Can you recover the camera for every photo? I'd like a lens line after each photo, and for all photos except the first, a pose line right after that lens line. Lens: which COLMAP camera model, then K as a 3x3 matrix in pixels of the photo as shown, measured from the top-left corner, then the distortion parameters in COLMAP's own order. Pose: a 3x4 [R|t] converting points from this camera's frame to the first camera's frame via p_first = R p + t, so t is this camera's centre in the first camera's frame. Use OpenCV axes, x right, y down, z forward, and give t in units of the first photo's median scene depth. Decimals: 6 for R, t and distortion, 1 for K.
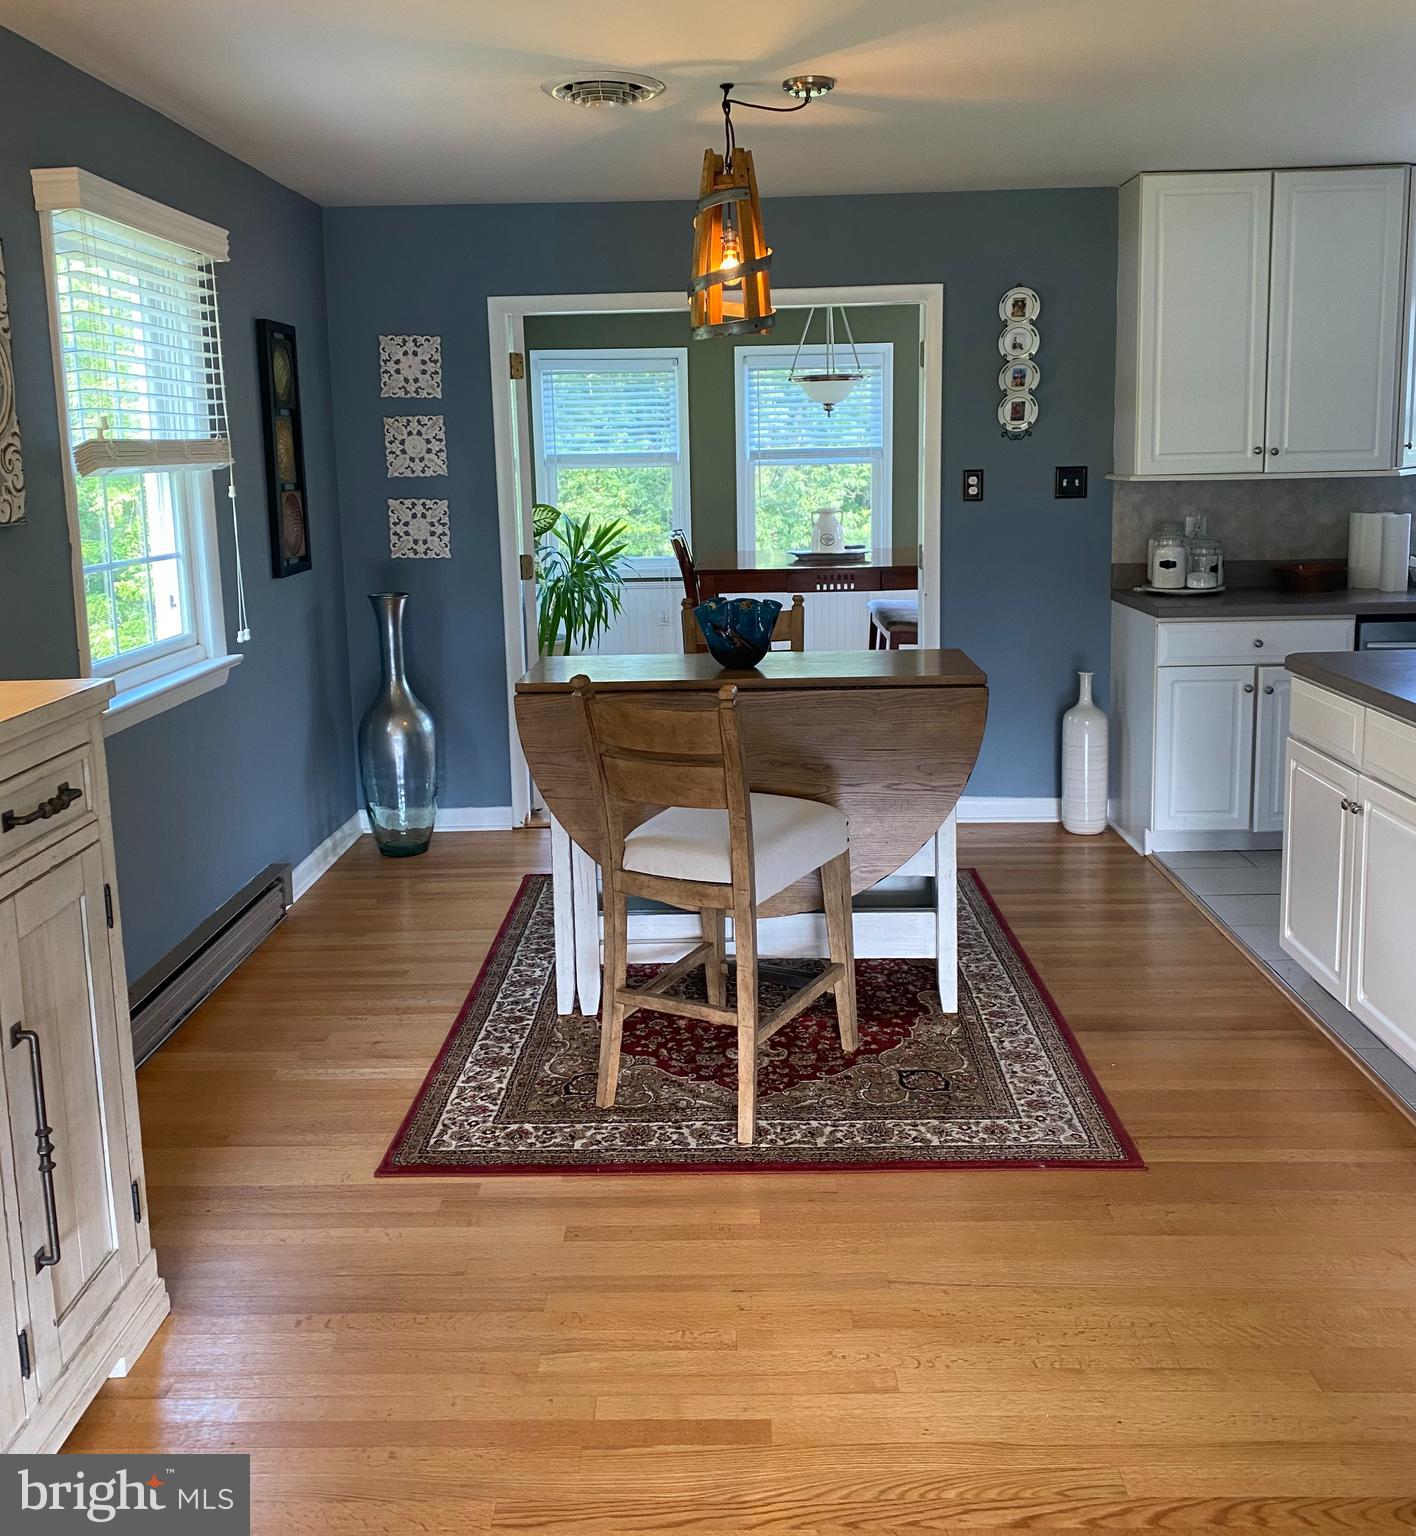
lens RADIAL K [[1441.1, 0, 712.1], [0, 1441.1, 697.1], [0, 0, 1]] dist [0.005678, -0.002584]
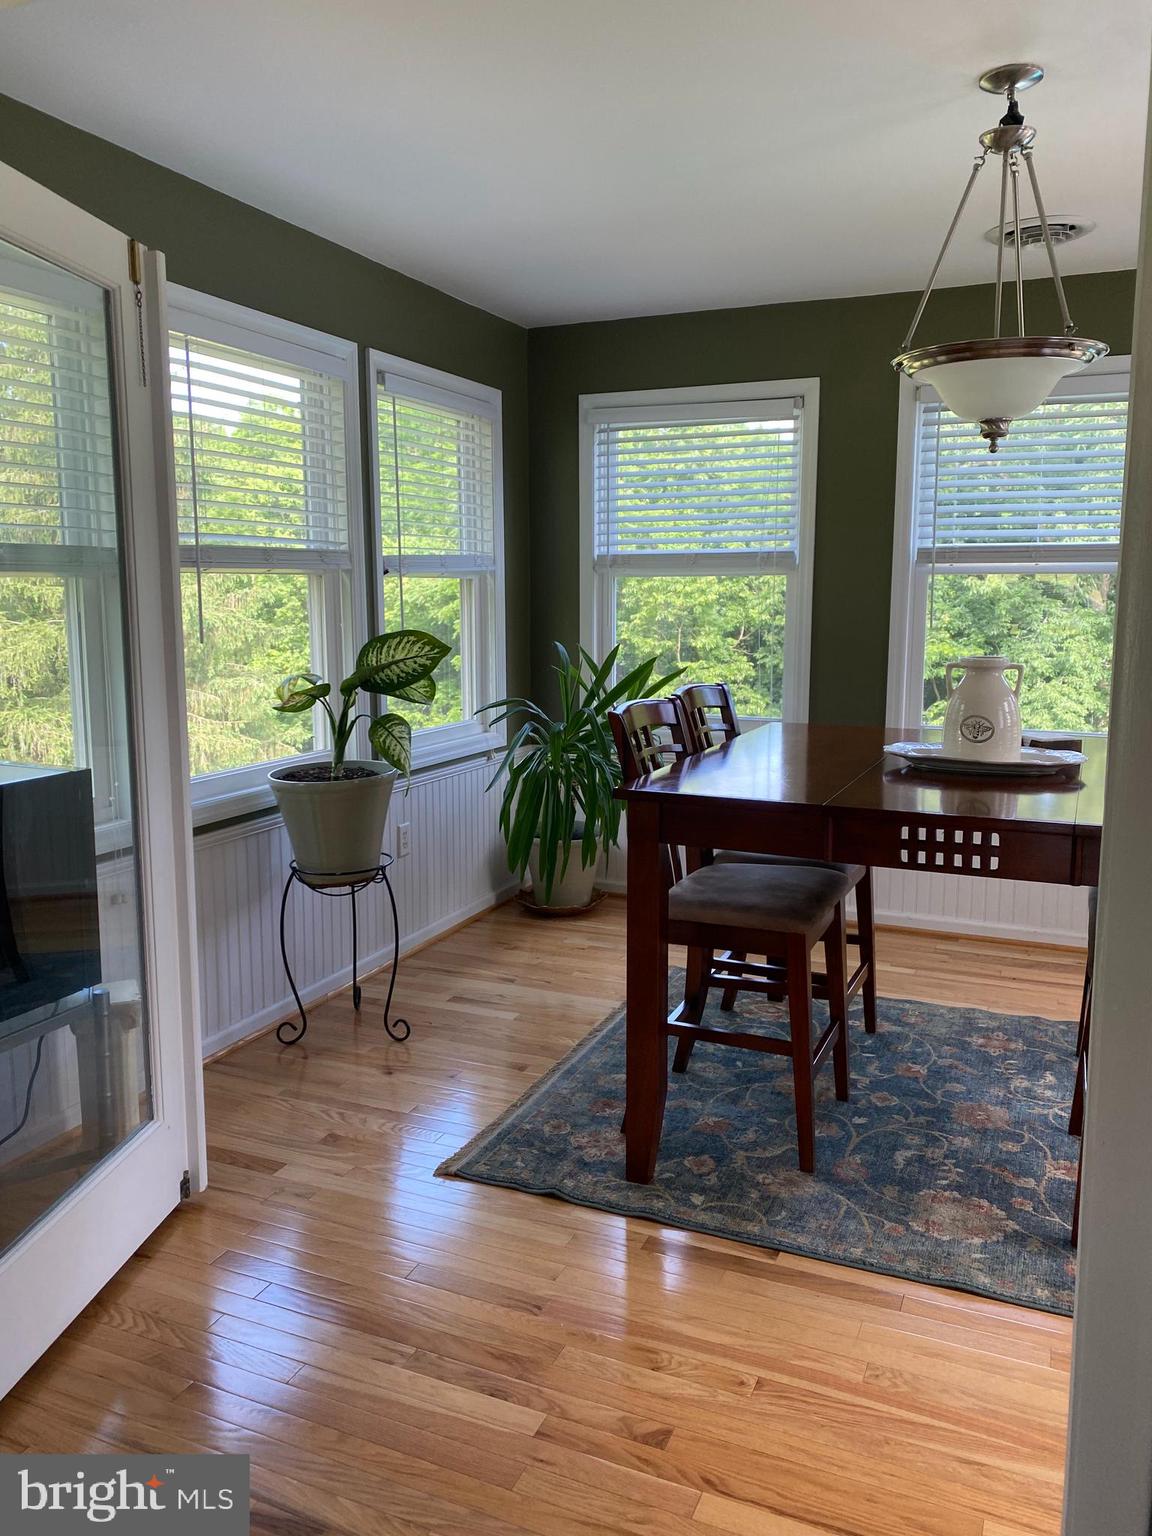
lens RADIAL K [[1165.9, 0, 575.1], [0, 1165.9, 743.1], [0, 0, 1]] dist [0.021932, 0.002646]
pose [[0.918932, 0.068092, -0.388494, 0.173656], [-0.079501, 0.996745, -0.013349, -0.146220], [0.386321, 0.043152, 0.921355, 1.006254]]
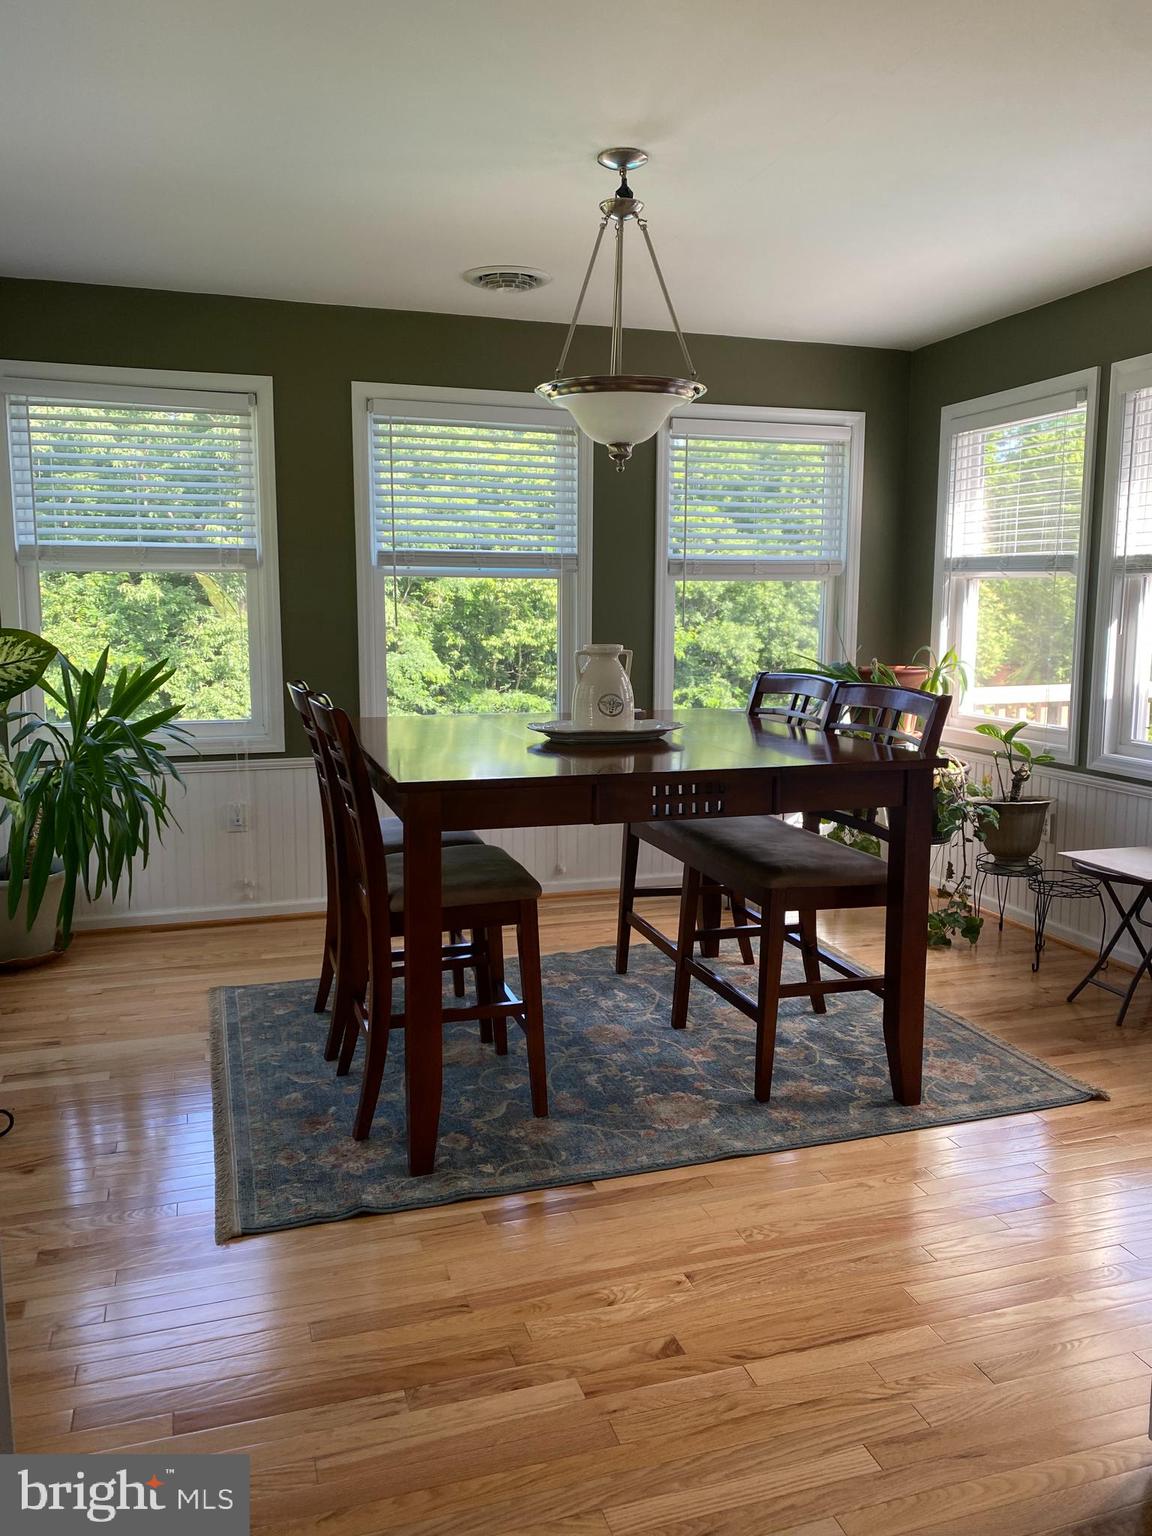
lens RADIAL K [[1163.7, 0, 554.0], [0, 1163.7, 738.5], [0, 0, 1]] dist [0.139933, -0.256706]
pose [[0.952083, -0.019146, 0.305241, -0.114474], [0.033494, 0.998563, -0.041836, -0.128885], [-0.304001, 0.050055, 0.951356, 0.975797]]
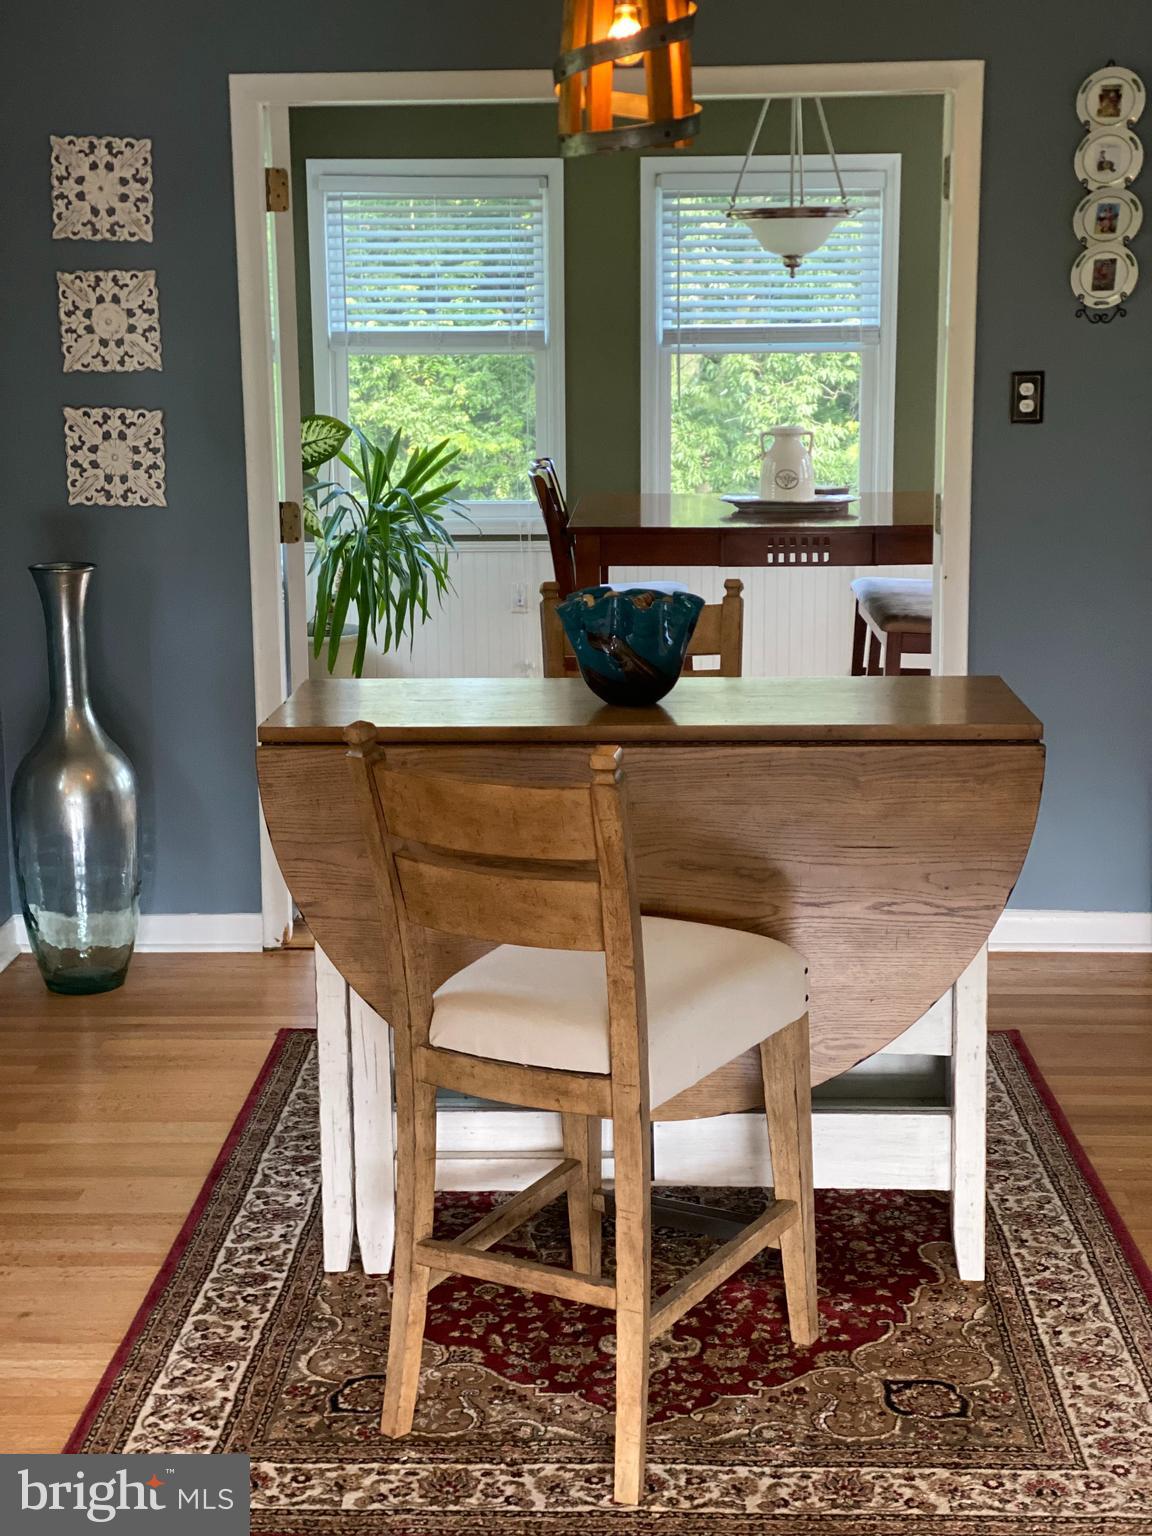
lens RADIAL K [[2306.6, 0, 576.0], [0, 2306.6, 768.0], [0, 0, 1]] dist [0.004501, 0.173002]
pose [[0.999834, 0.014106, -0.011533, 0.006198], [-0.013830, 0.999623, 0.023720, -0.014109], [0.011864, -0.023556, 0.999652, 0.030167]]
